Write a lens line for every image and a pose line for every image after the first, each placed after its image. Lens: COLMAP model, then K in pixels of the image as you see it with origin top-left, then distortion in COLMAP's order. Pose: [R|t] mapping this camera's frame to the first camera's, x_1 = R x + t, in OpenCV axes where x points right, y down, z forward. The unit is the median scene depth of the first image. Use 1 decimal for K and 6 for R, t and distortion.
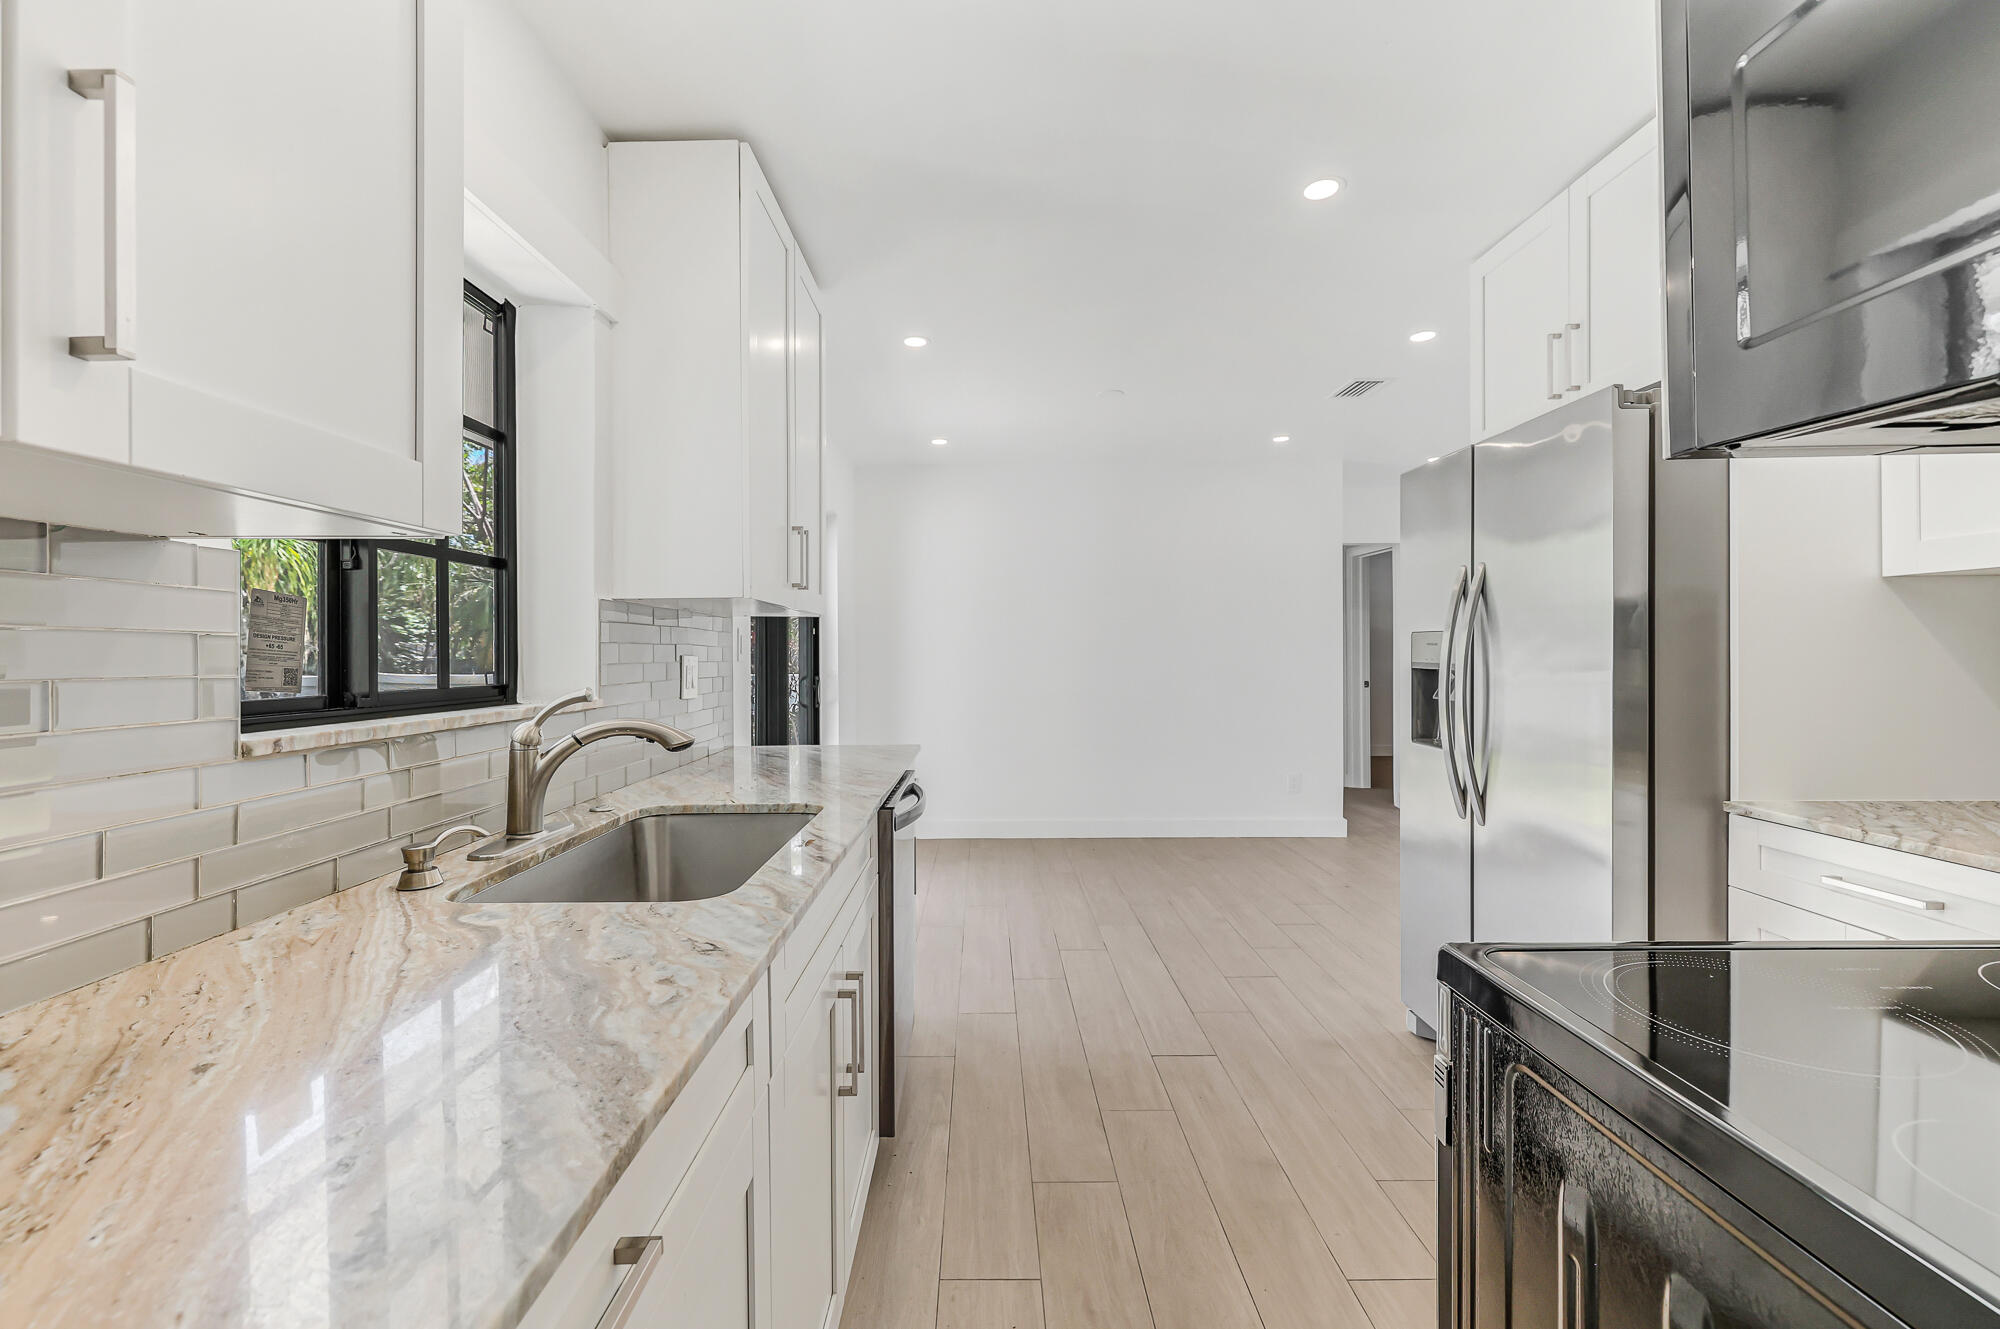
lens RADIAL K [[843.9, 0, 983.0], [0, 843.9, 648.4], [0, 0, 1]] dist [-0.002403, -0.000045]
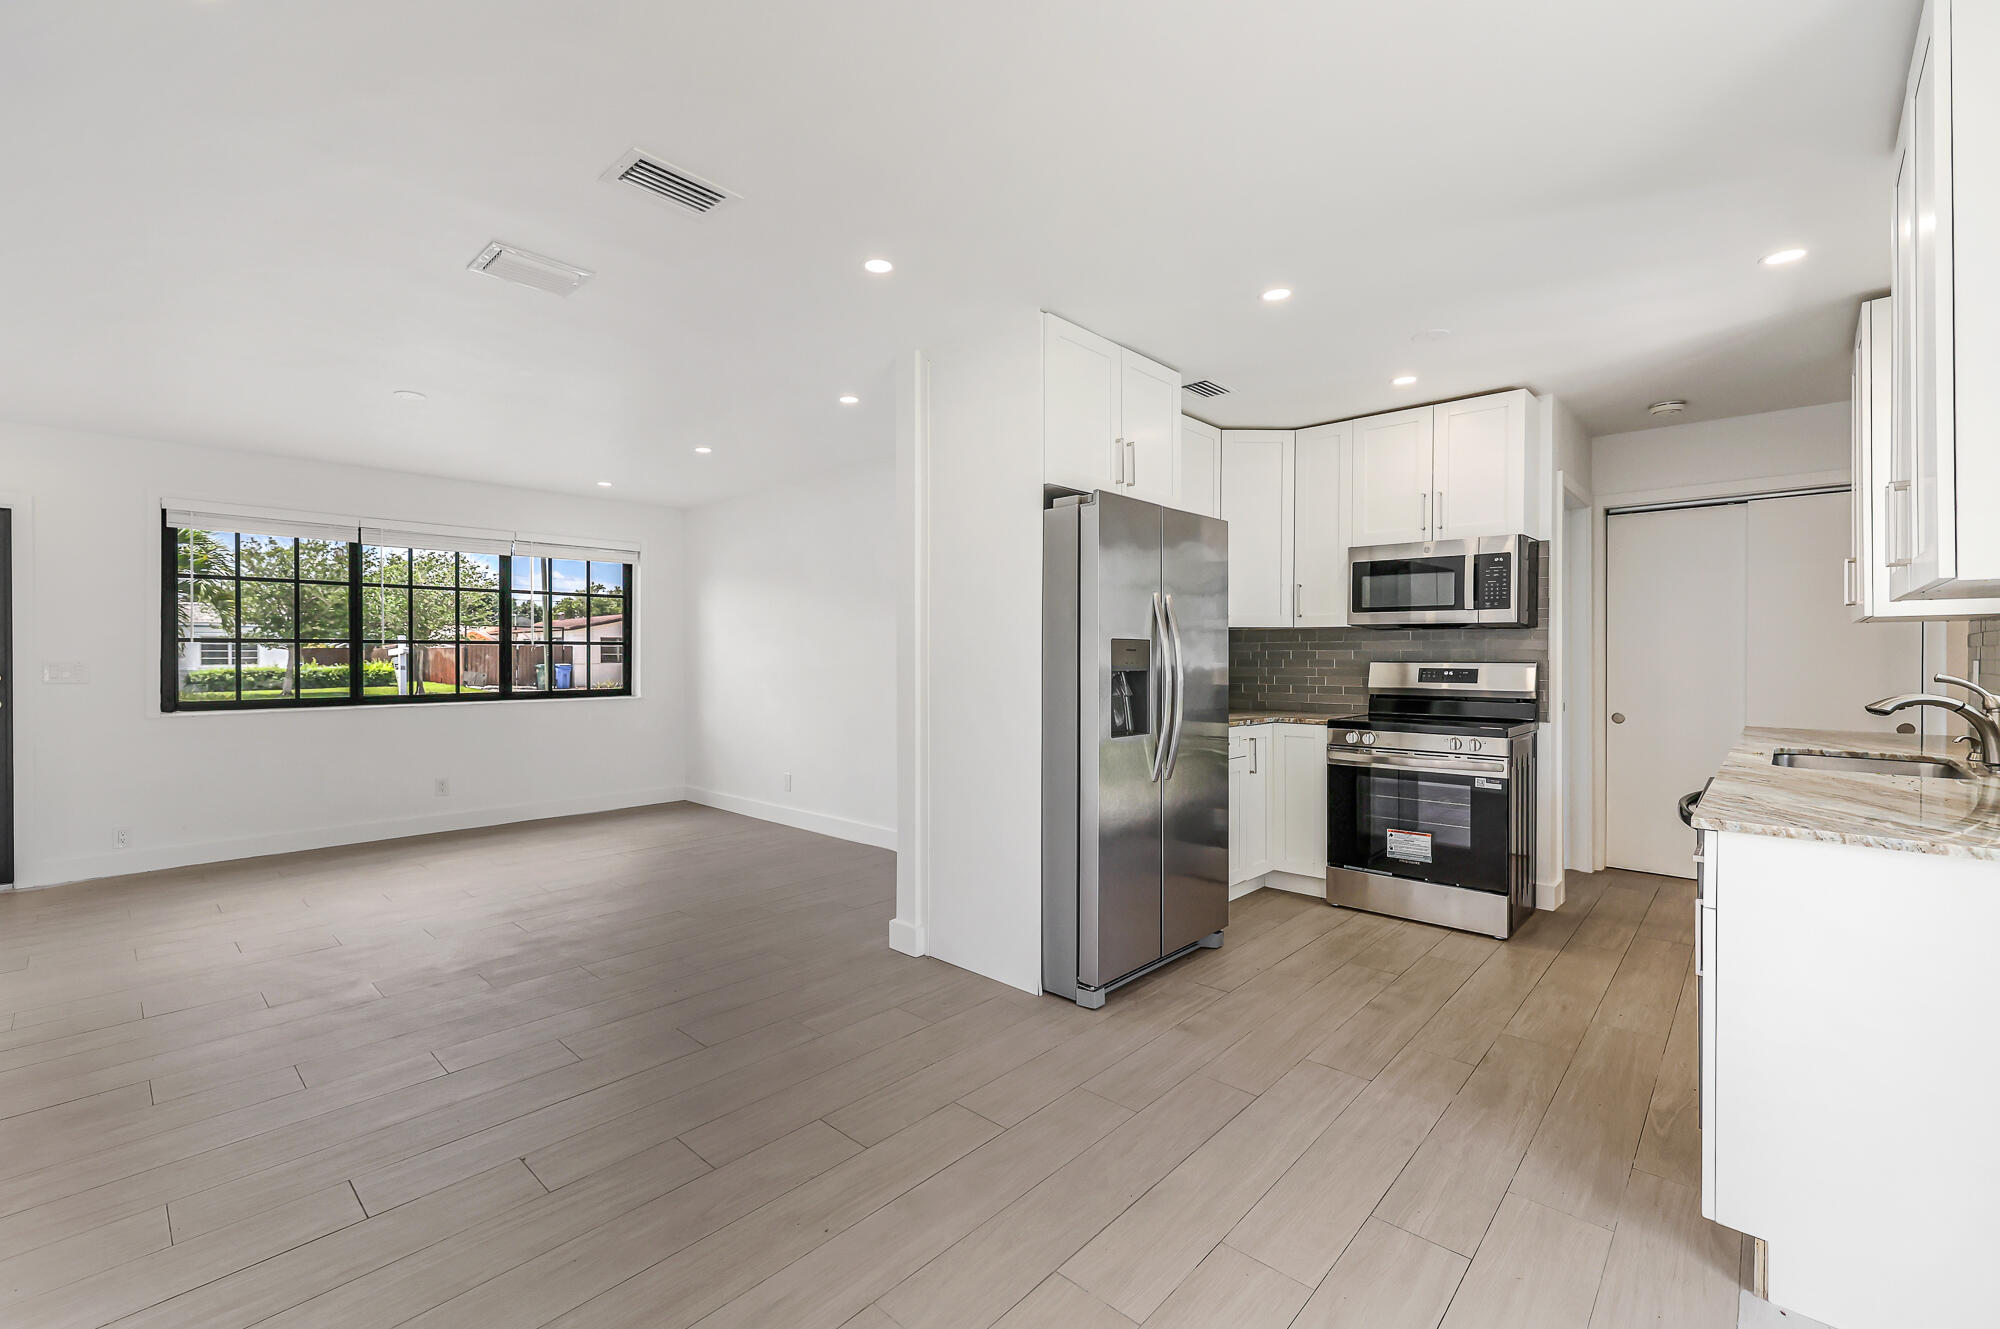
lens RADIAL K [[843.9, 0, 983.0], [0, 843.9, 648.4], [0, 0, 1]] dist [-0.002403, -0.000045]
pose [[-0.728455, 0.005755, 0.685069, -0.174620], [0.001477, 0.999976, -0.006830, 0.004413], [-0.685092, -0.003964, -0.728446, 2.604047]]
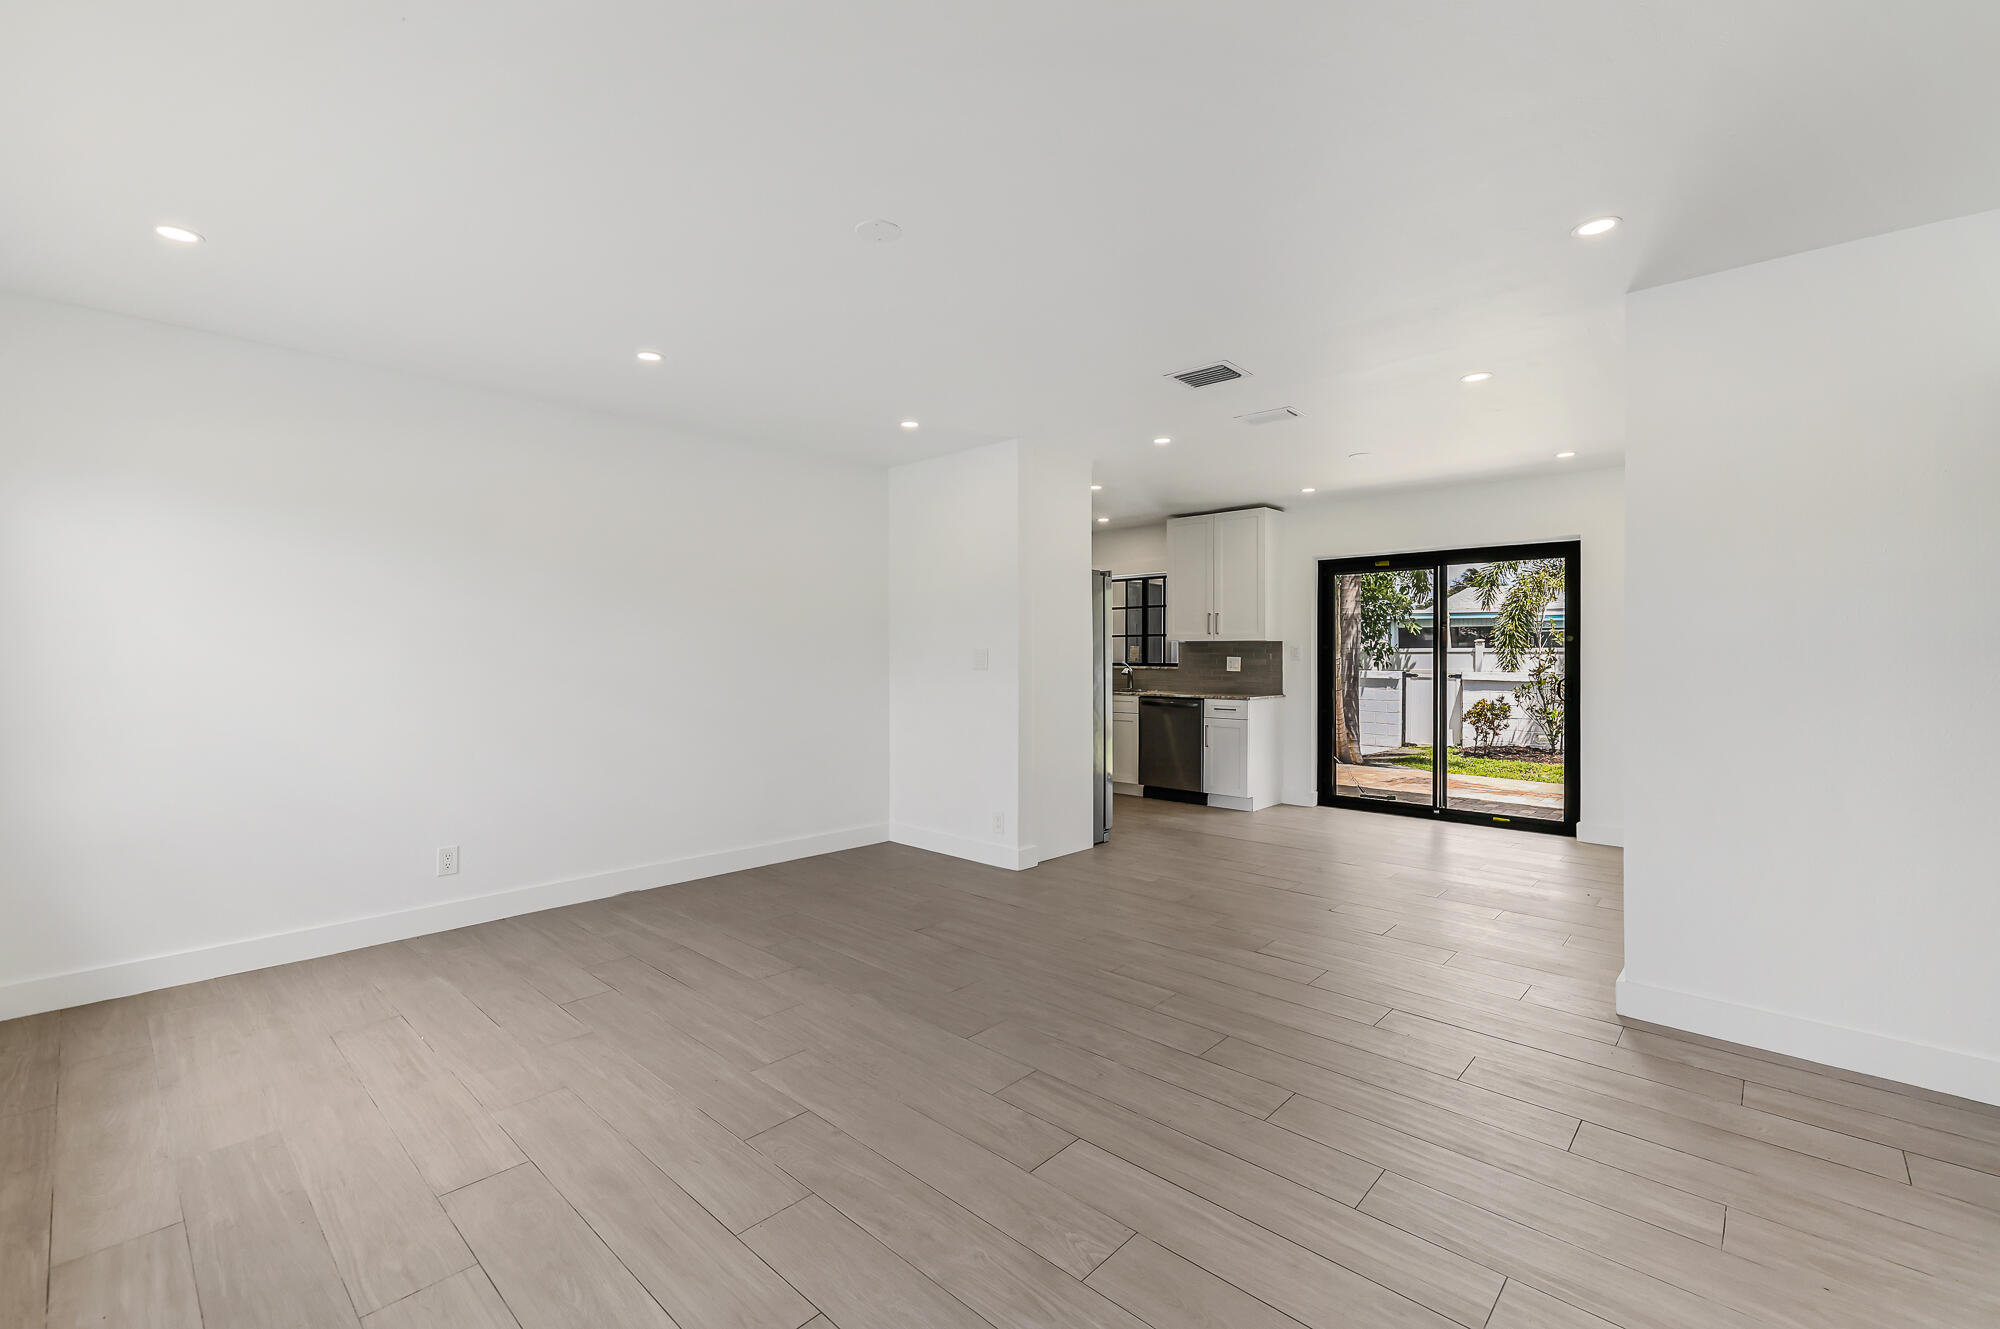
lens RADIAL K [[858.2, 0, 972.2], [0, 858.2, 670.2], [0, 0, 1]] dist [-0.002305, -0.000339]
pose [[-0.687273, 0.010258, -0.726327, 3.119885], [-0.001225, 0.999883, 0.015280, 0.010047], [0.726398, 0.011391, -0.687180, 3.038458]]
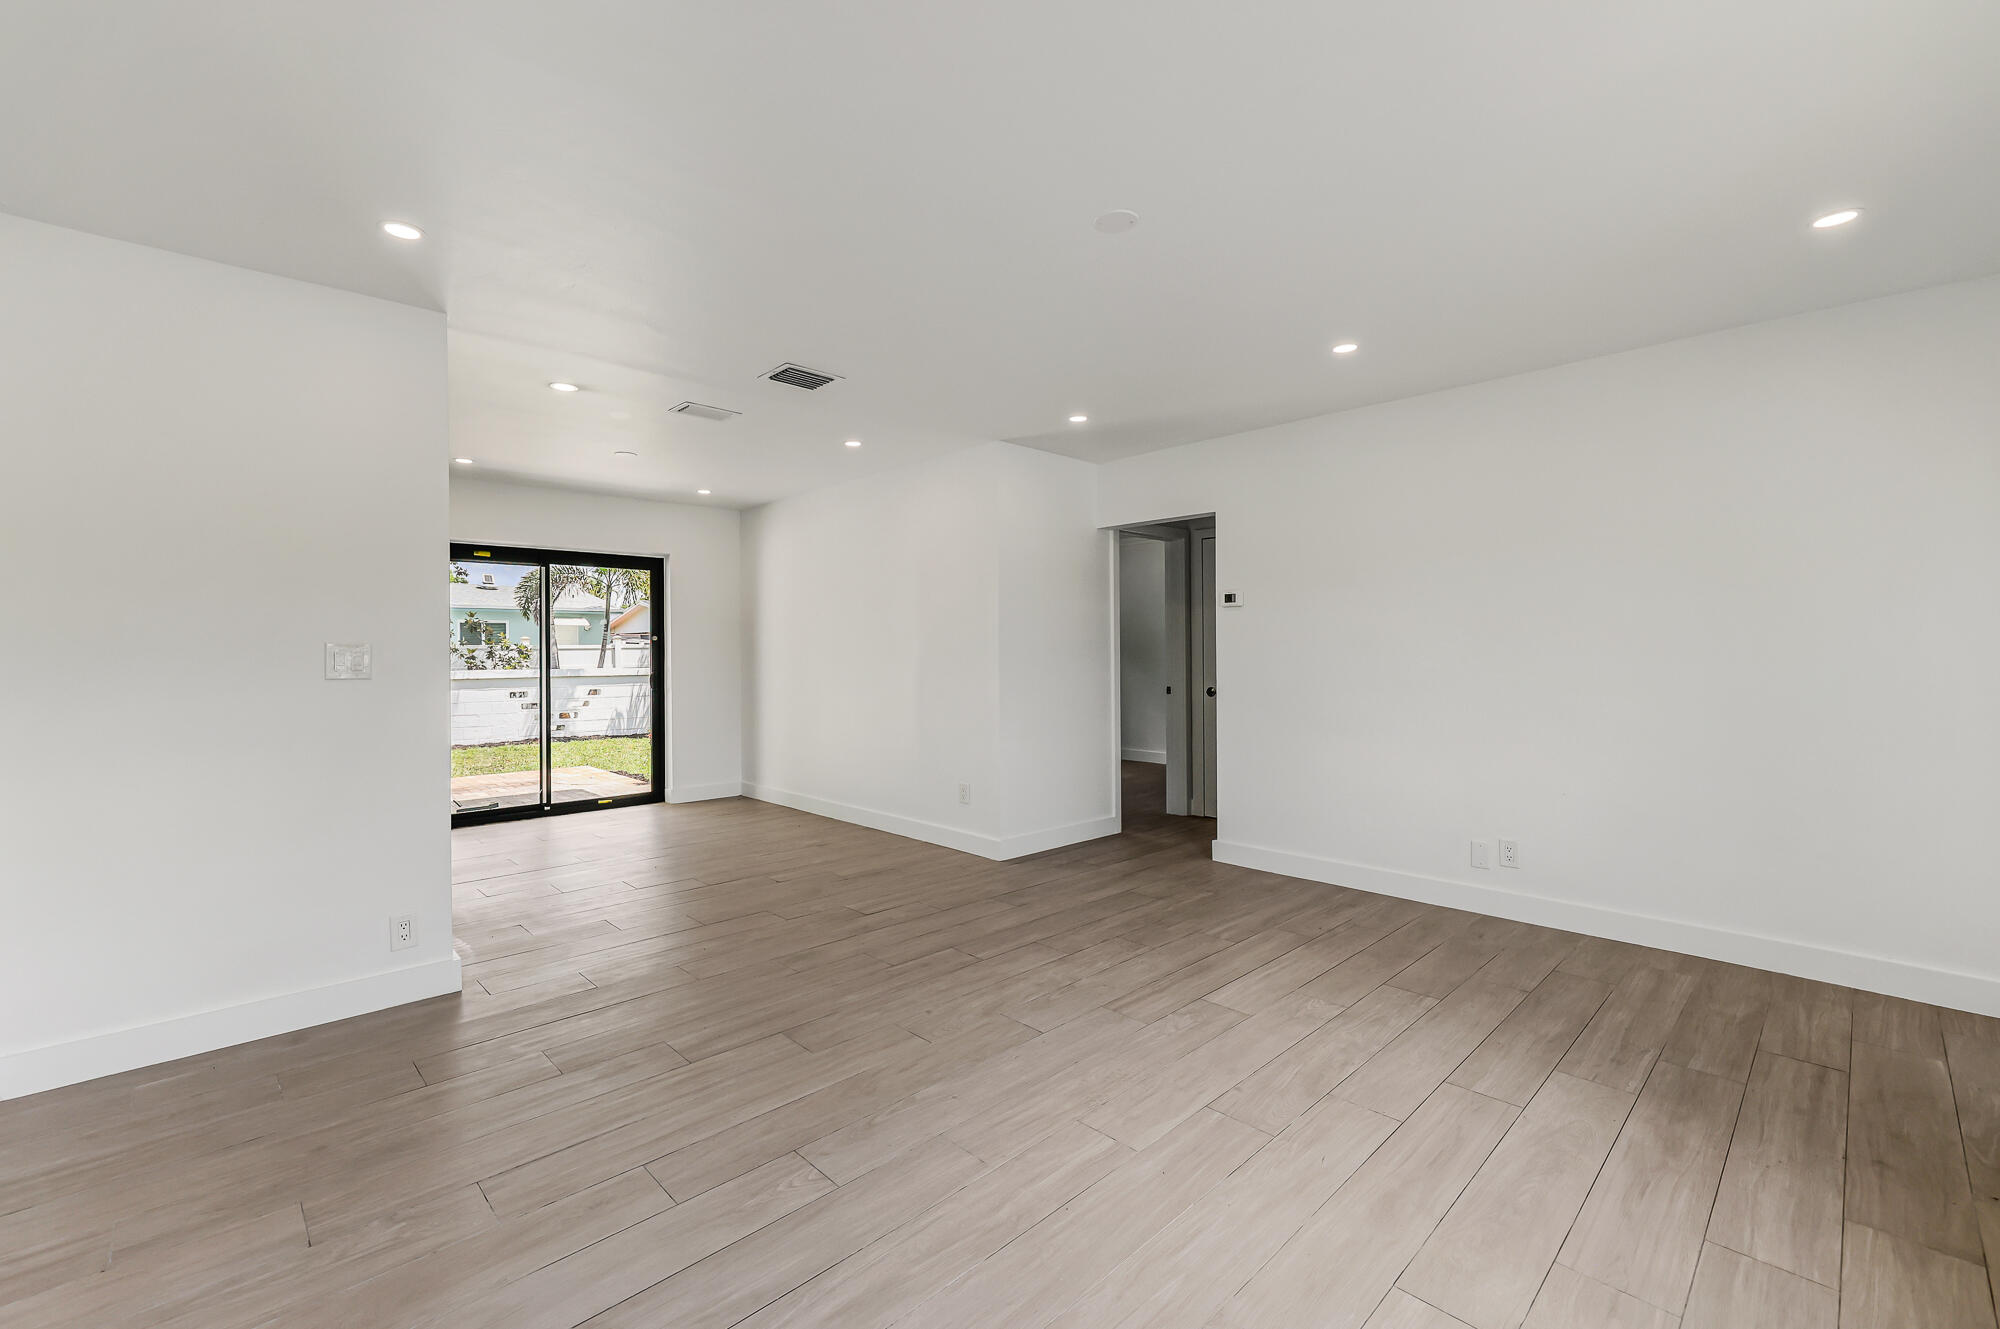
lens RADIAL K [[843.2, 0, 1000.0], [0, 843.2, 664.5], [0, 0, 1]] dist [-0.000063, 0.000132]
pose [[0.704321, 0.007079, -0.709846, 3.042649], [0.004970, 0.999877, 0.014903, 0.007147], [0.709864, -0.014025, 0.704199, 1.037934]]
